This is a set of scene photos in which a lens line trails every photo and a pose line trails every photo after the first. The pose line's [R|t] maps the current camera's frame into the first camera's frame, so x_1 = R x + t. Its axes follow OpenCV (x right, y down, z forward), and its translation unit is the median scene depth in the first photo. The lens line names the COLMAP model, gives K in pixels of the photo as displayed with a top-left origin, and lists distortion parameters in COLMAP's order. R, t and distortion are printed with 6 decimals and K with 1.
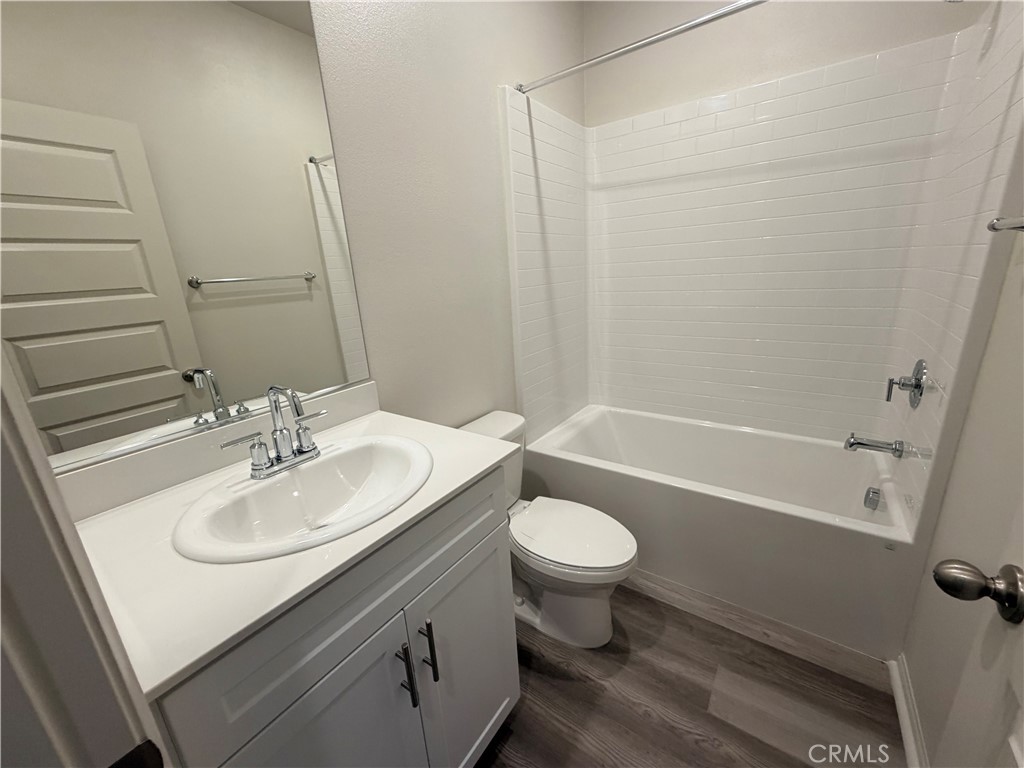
lens RADIAL K [[409.3, 0, 505.6], [0, 409.3, 381.1], [0, 0, 1]] dist [-0.002261, 0.001989]
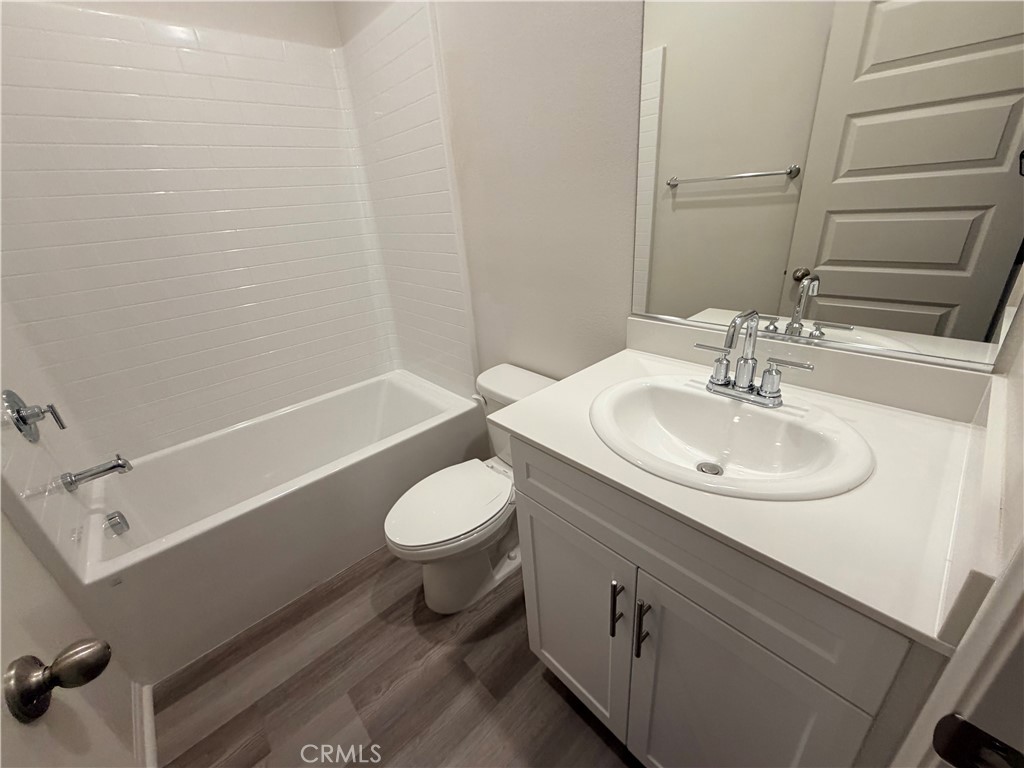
lens RADIAL K [[409.3, 0, 508.3], [0, 409.3, 385.5], [0, 0, 1]] dist [-0.002261, 0.001989]
pose [[-0.203754, 0.451741, -0.868570, 0.380059], [-0.191937, 0.851533, 0.487905, -0.170428], [0.960023, 0.266124, -0.086798, 0.559472]]
